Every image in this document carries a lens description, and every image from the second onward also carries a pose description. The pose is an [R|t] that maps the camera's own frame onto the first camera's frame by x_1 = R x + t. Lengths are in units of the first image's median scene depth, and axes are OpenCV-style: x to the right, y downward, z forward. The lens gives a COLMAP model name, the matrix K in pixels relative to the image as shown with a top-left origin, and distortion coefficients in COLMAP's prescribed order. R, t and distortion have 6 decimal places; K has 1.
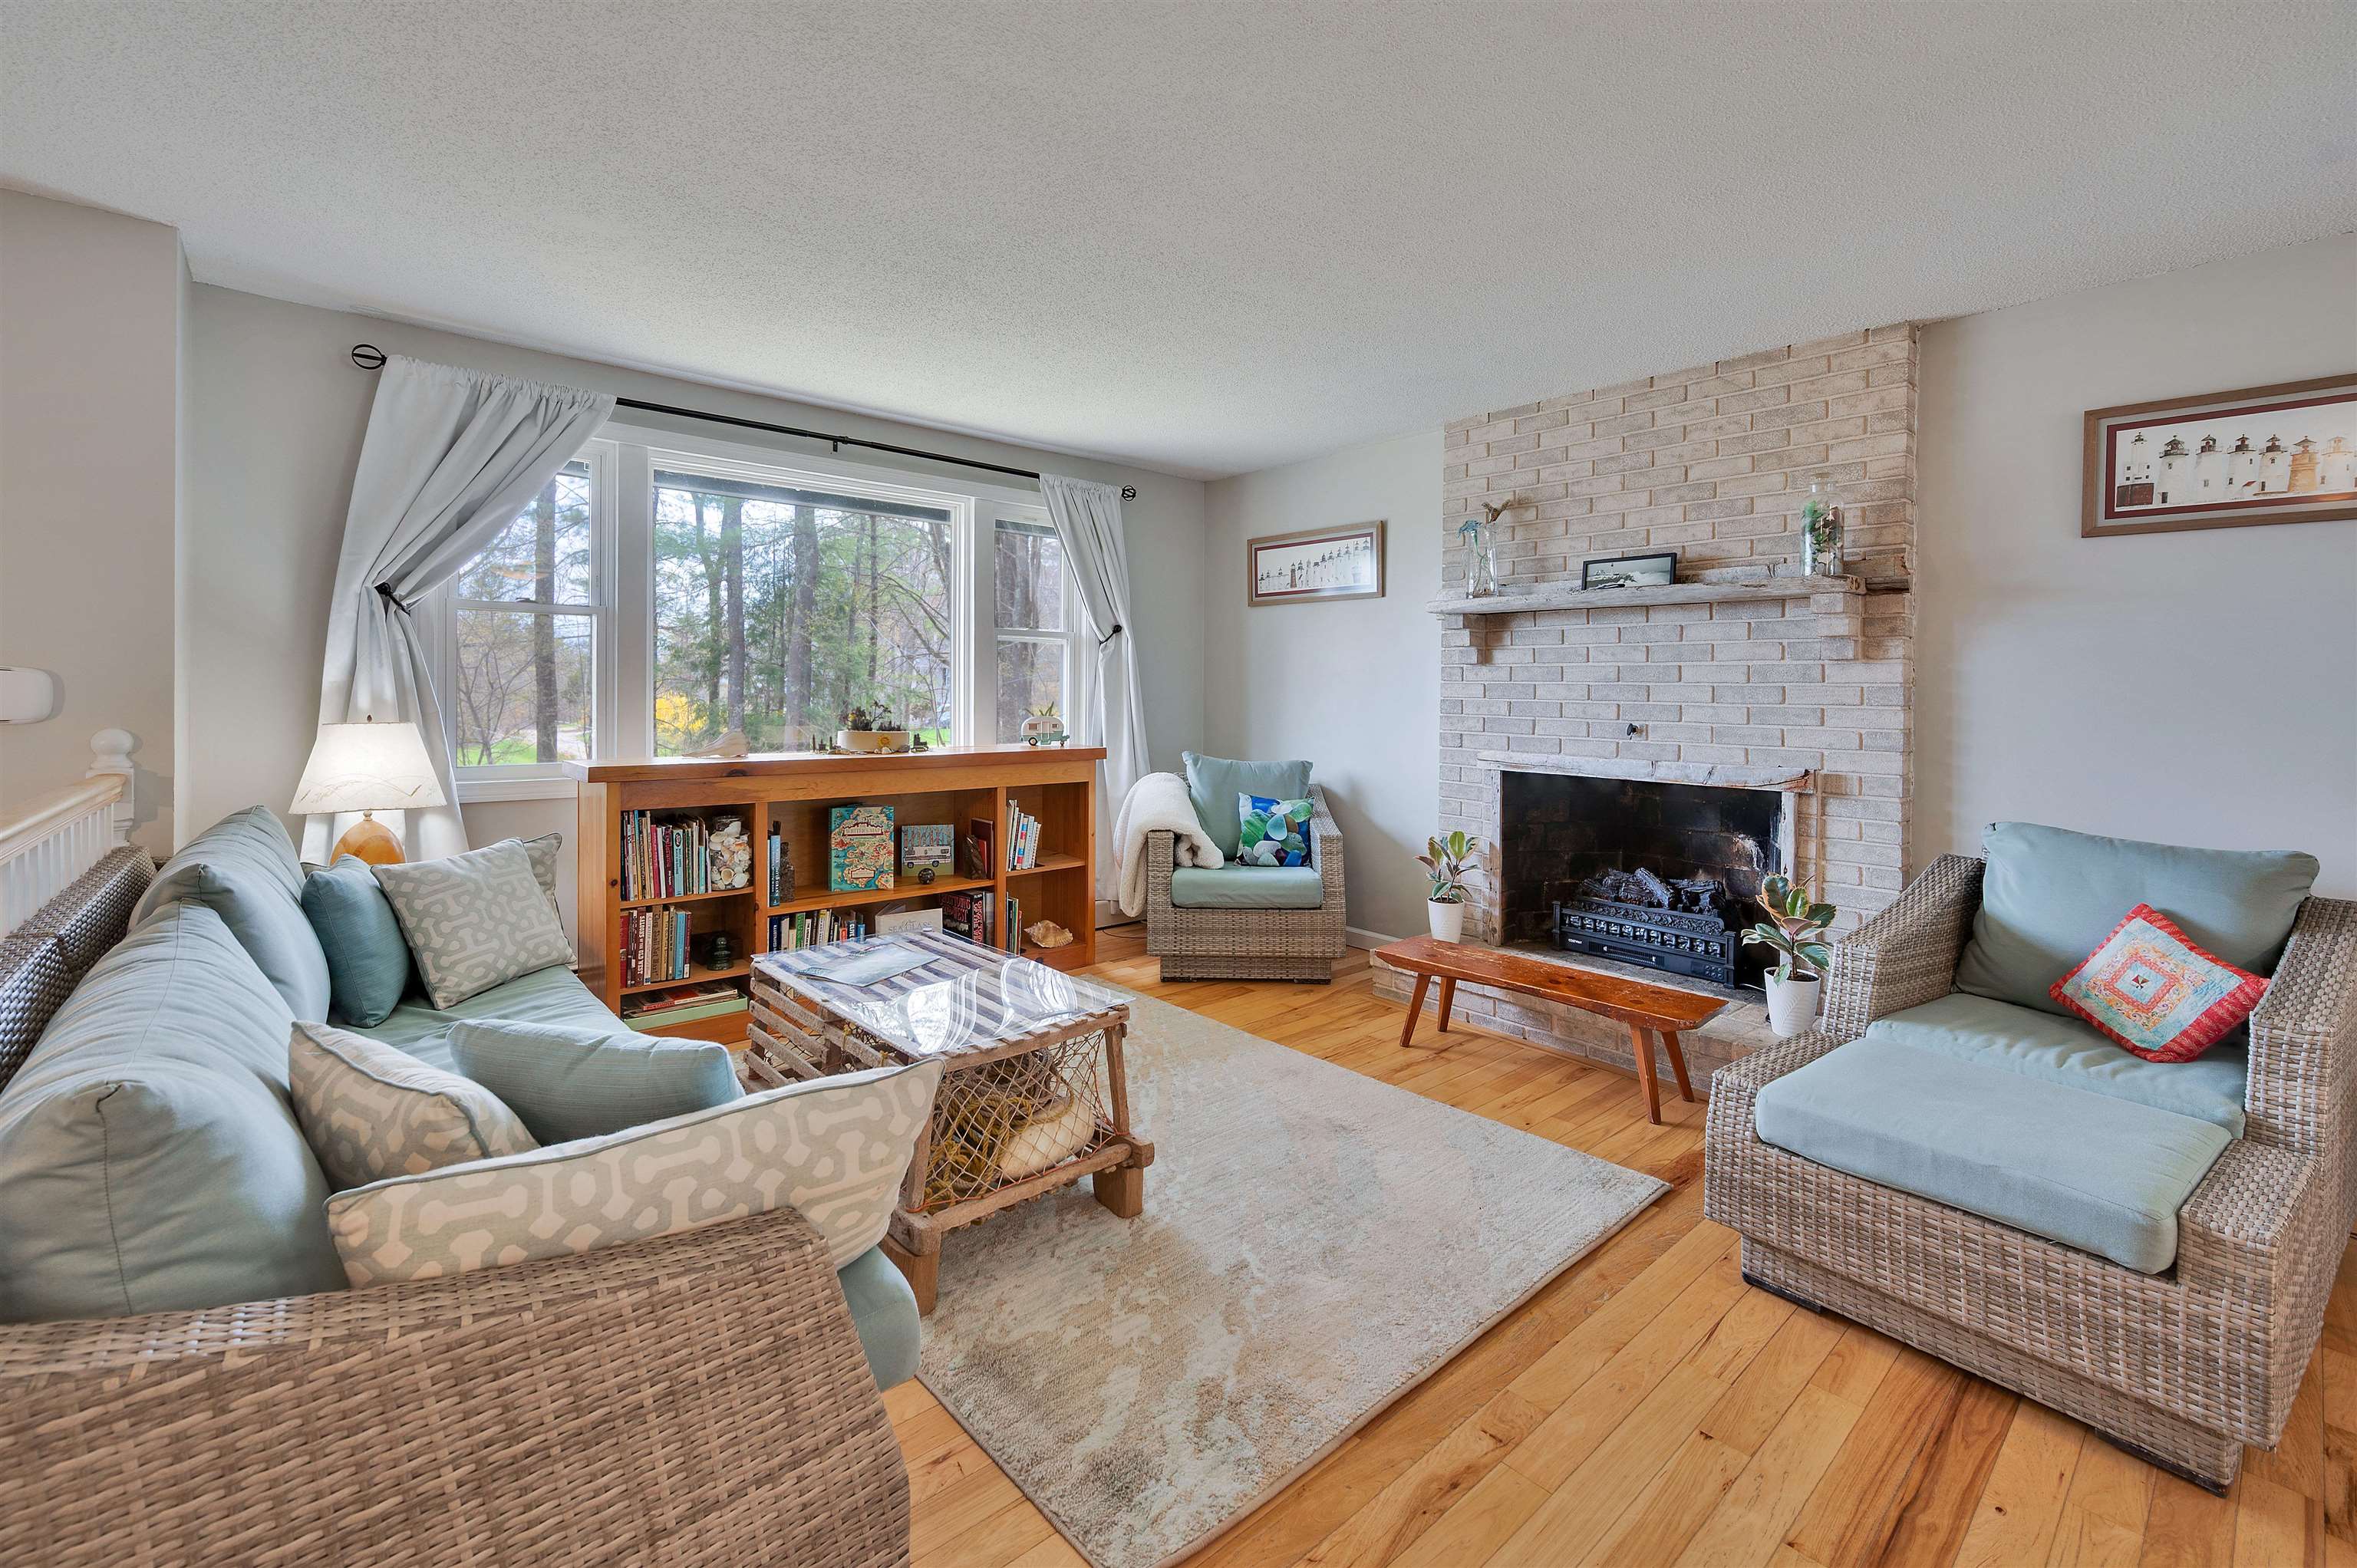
lens RADIAL K [[996.8, 0, 1225.6], [0, 996.8, 703.3], [0, 0, 1]] dist [-0.006676, 0.001294]
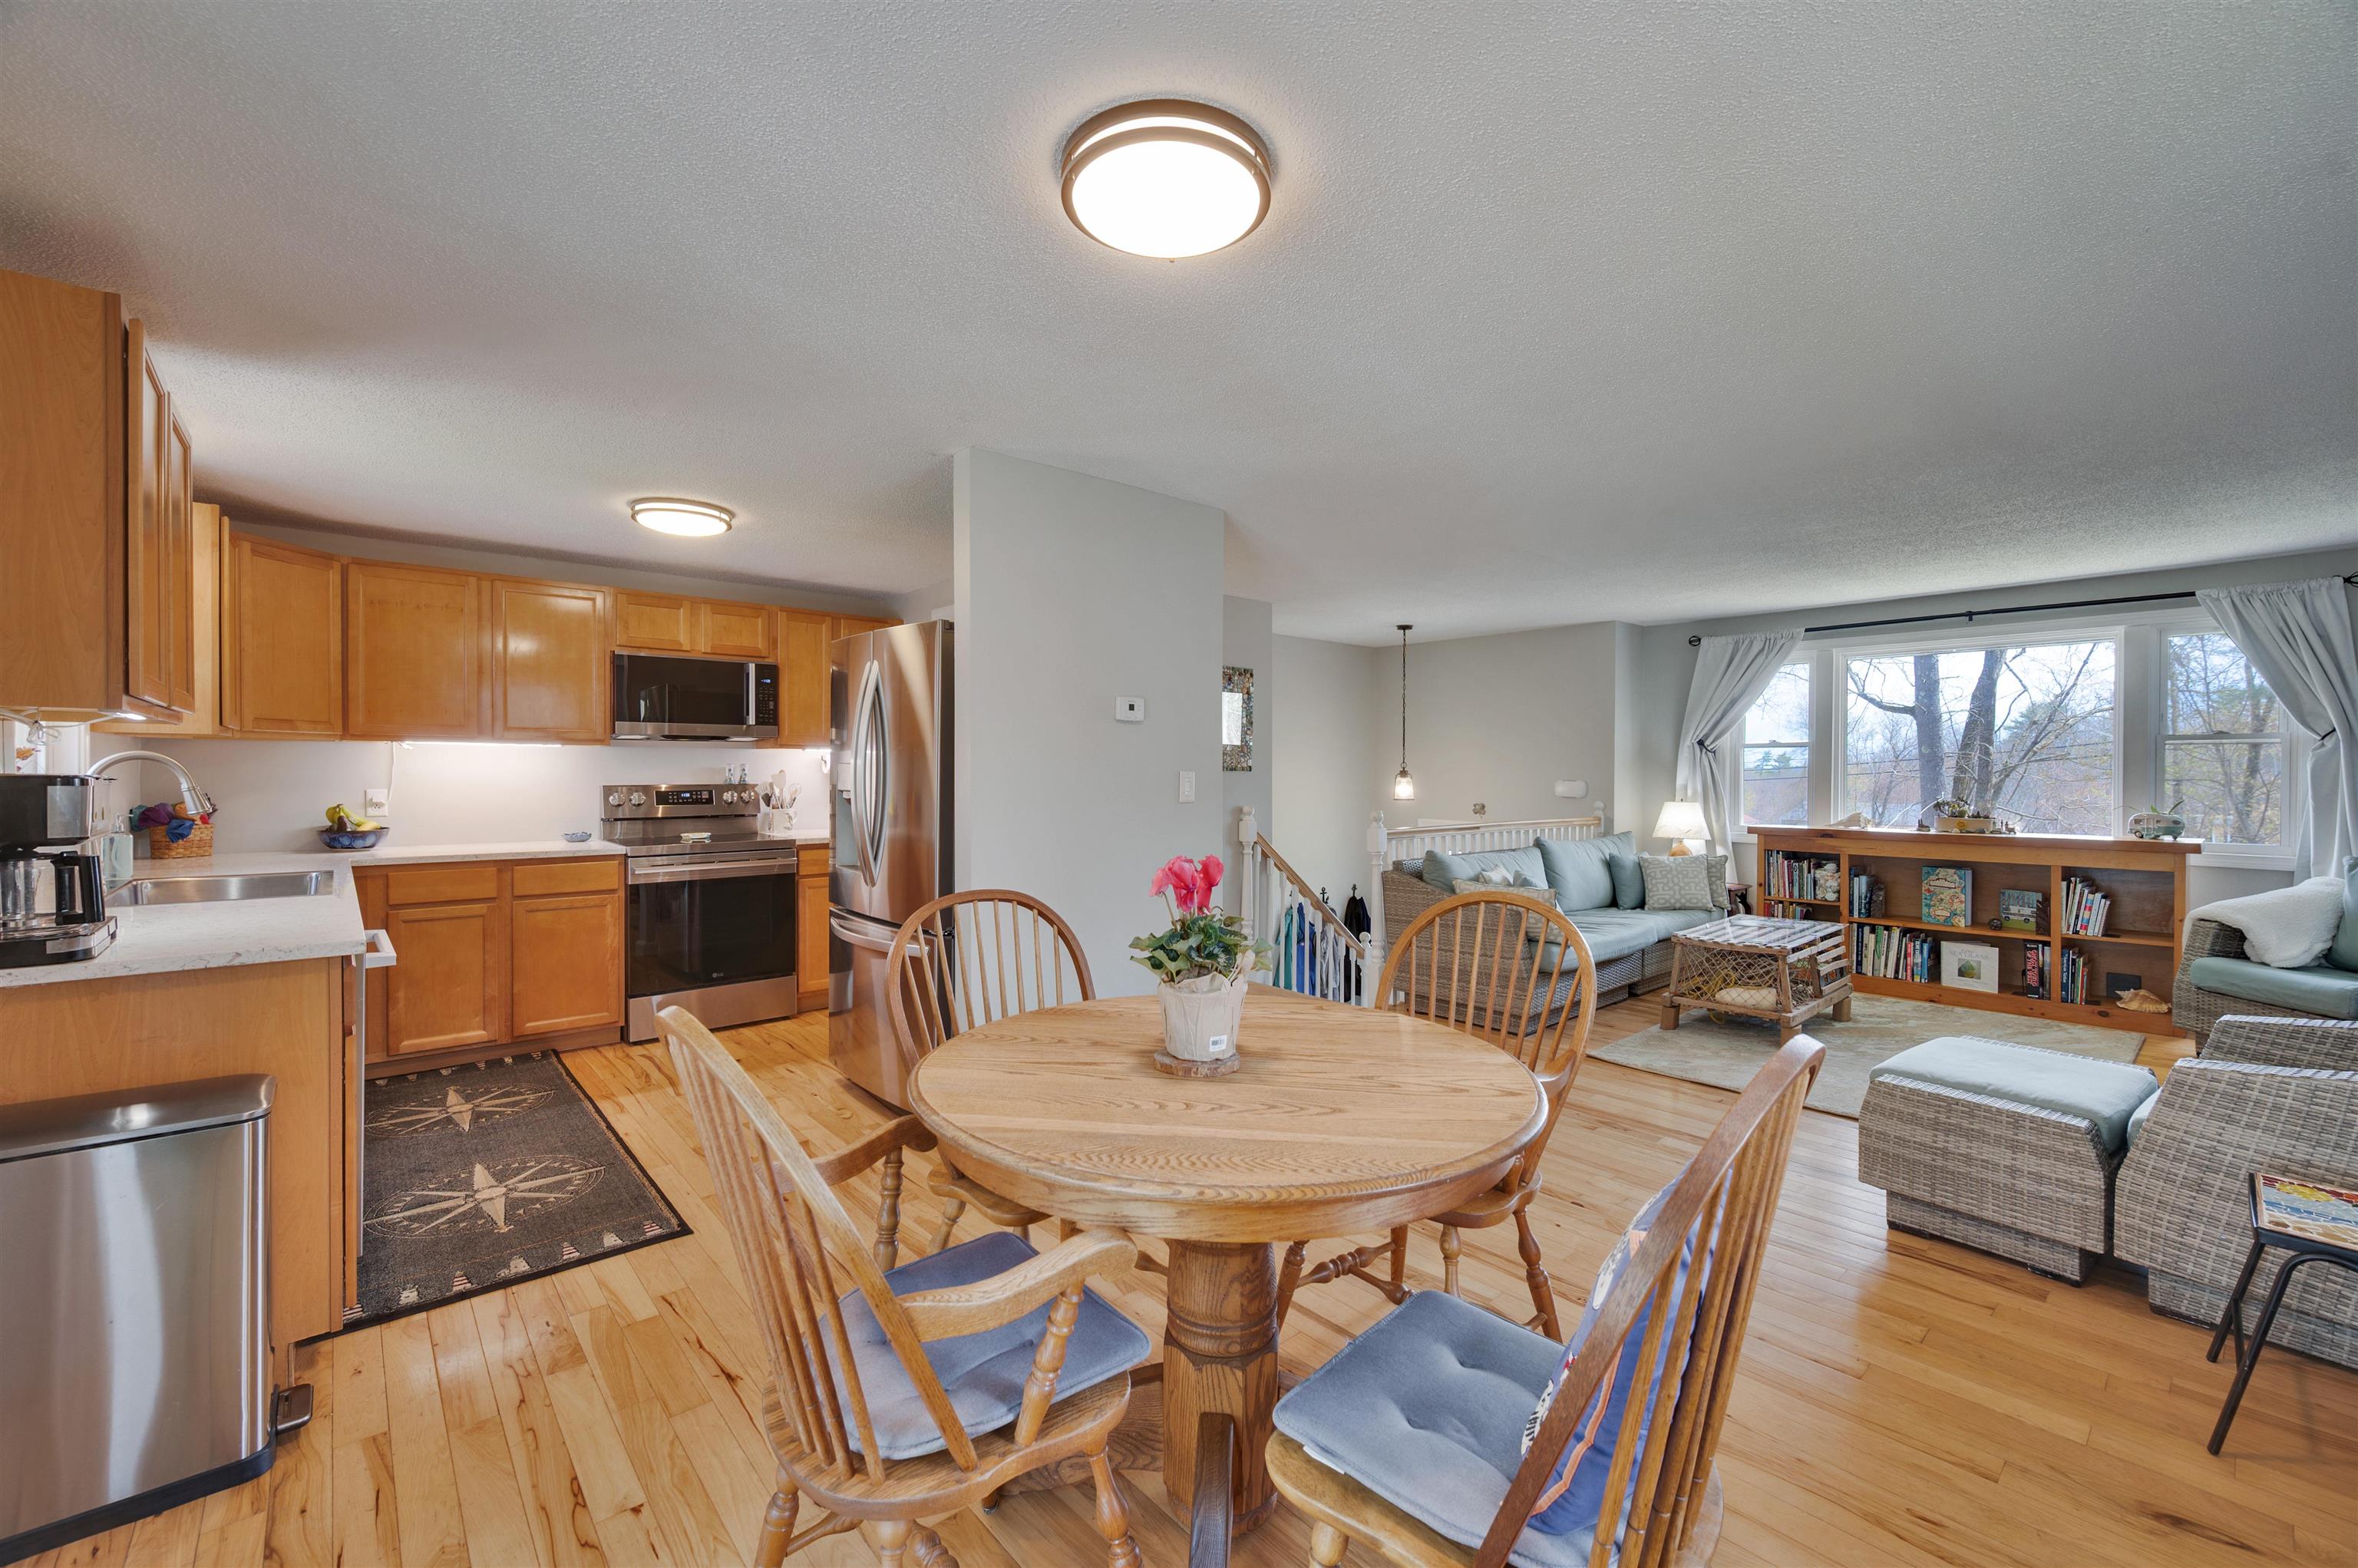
lens RADIAL K [[997.2, 0, 1164.6], [0, 997.2, 771.0], [0, 0, 1]] dist [-0.006676, 0.001294]
pose [[-0.006306, -0.008972, -0.999940, 1.276218], [-0.012565, 0.999882, -0.008893, -0.014458], [0.999901, 0.012508, -0.006418, -0.171571]]
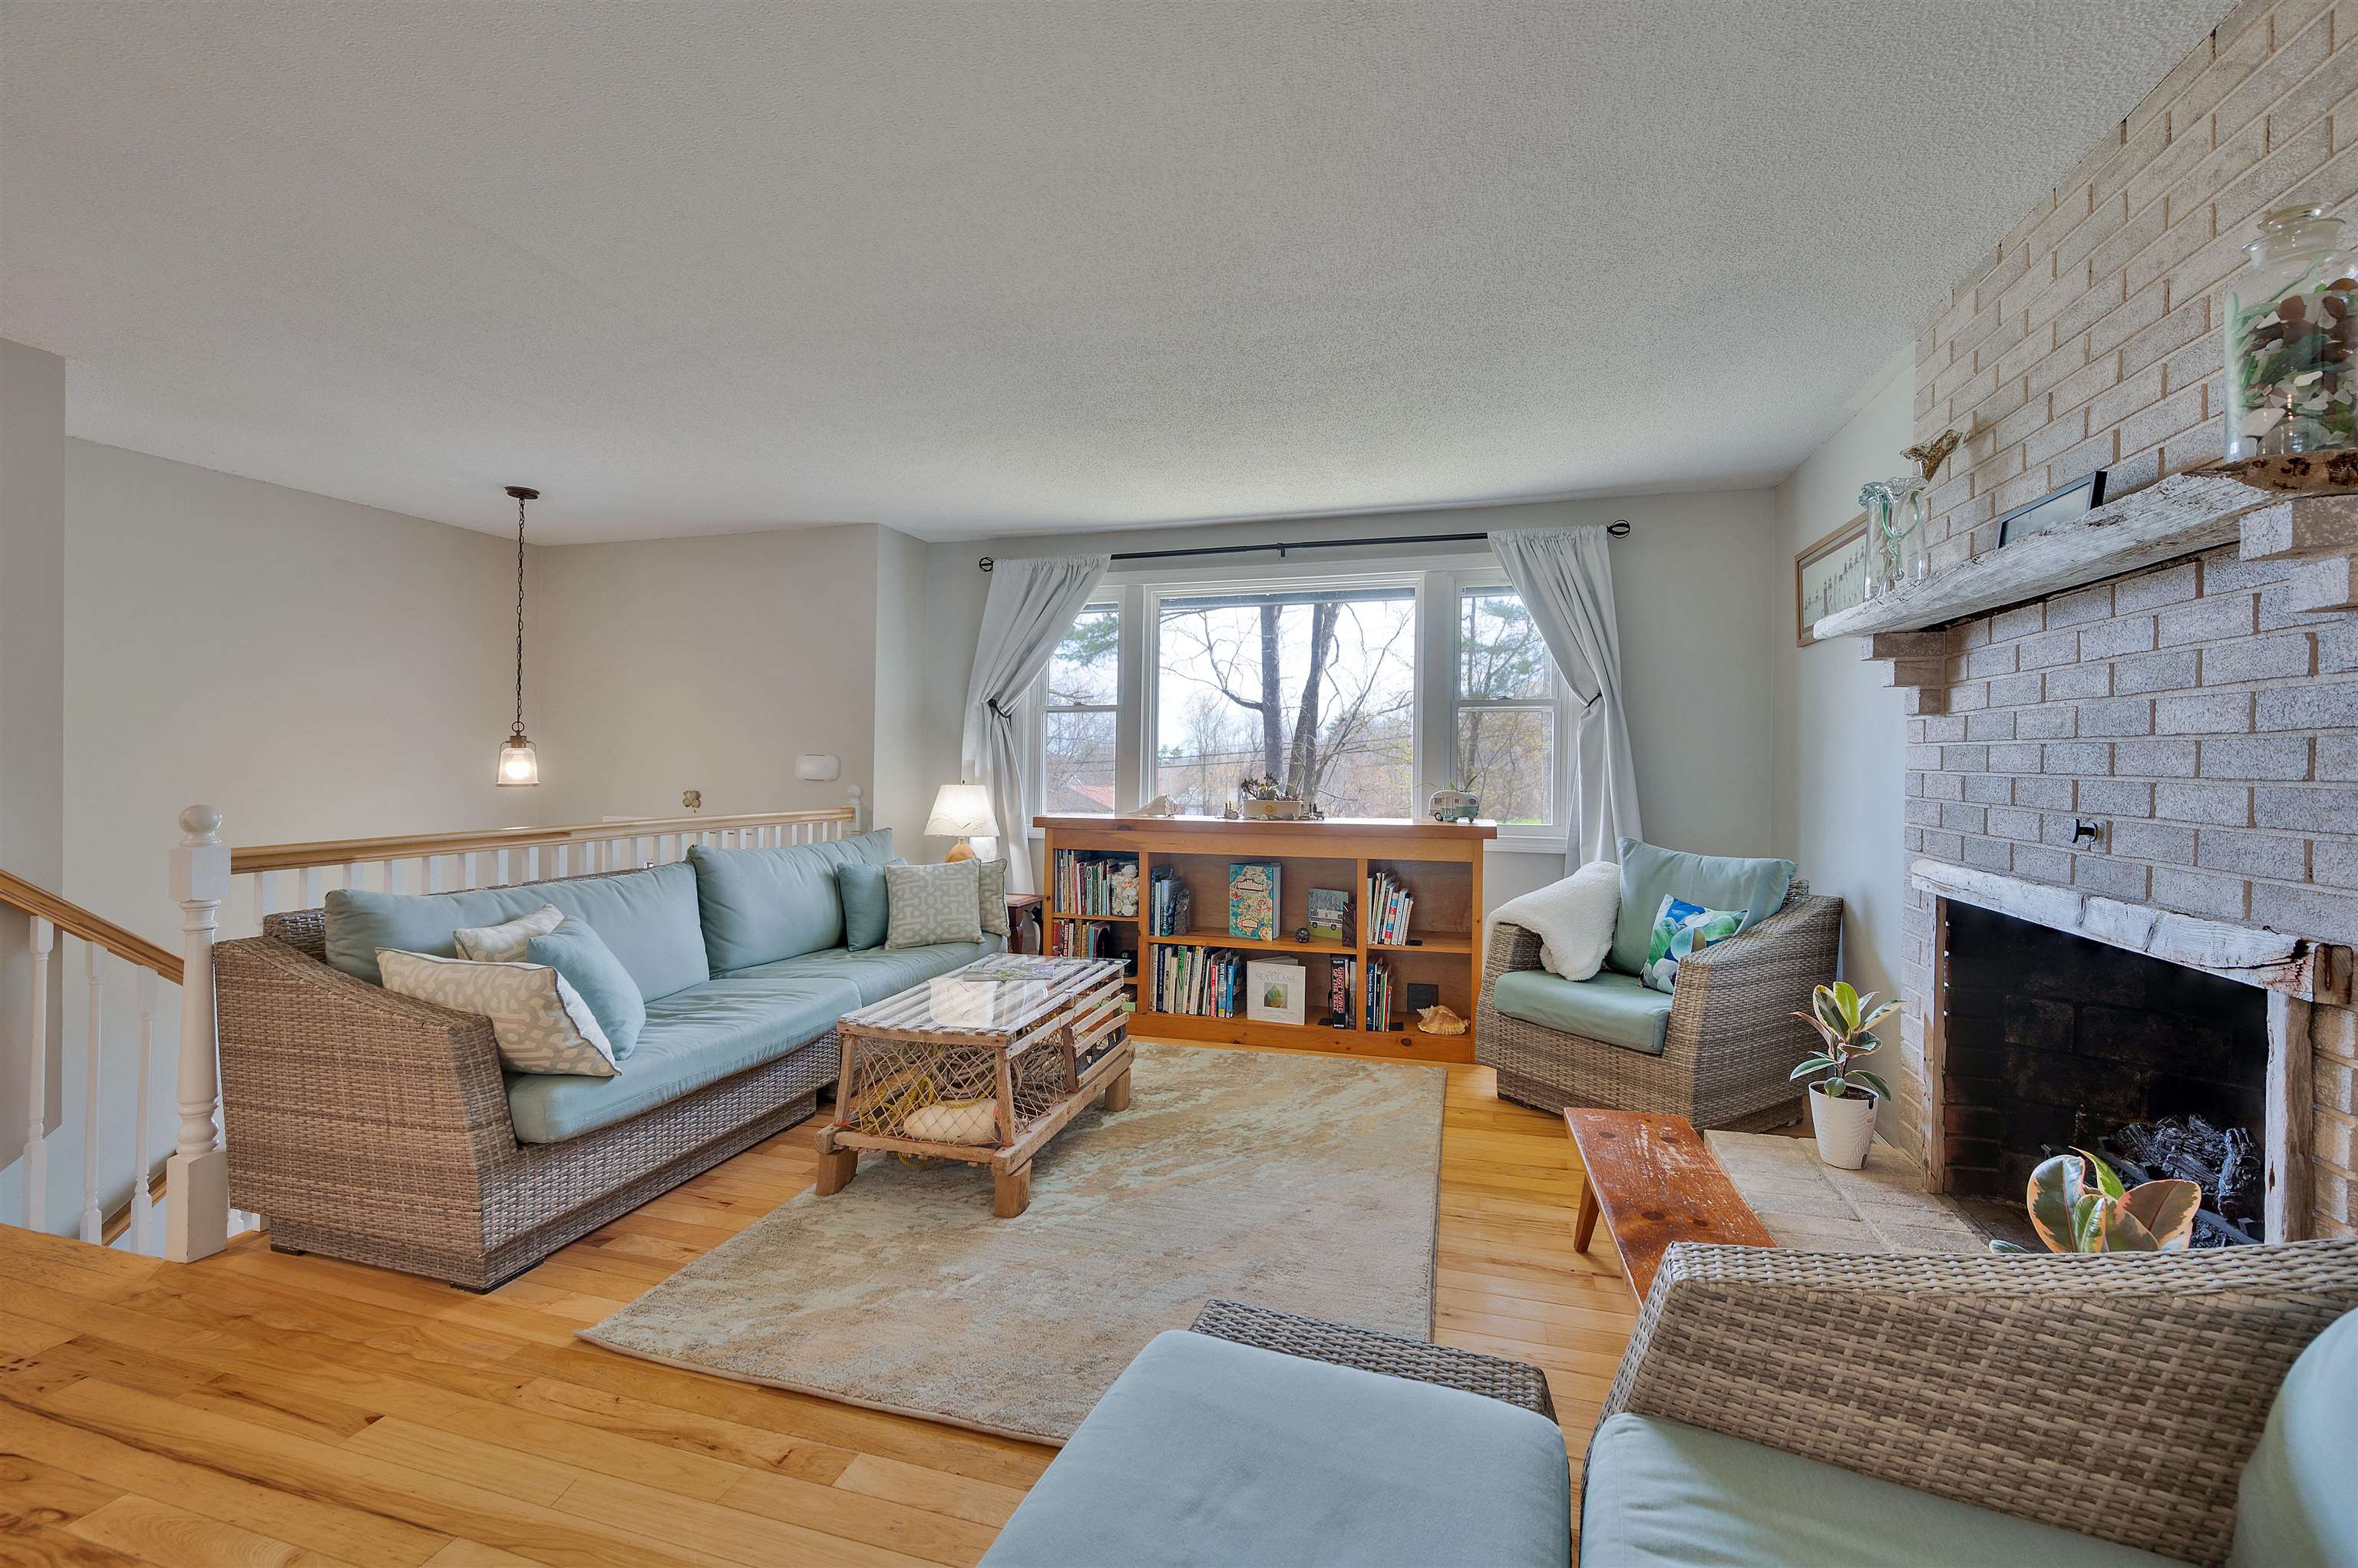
lens RADIAL K [[997.2, 0, 1175.5], [0, 997.2, 771.5], [0, 0, 1]] dist [-0.006676, 0.001294]
pose [[0.519224, 0.000187, -0.854638, 0.651157], [-0.009365, 0.999941, -0.005471, 0.003109], [0.854587, 0.010844, 0.519195, 0.372793]]
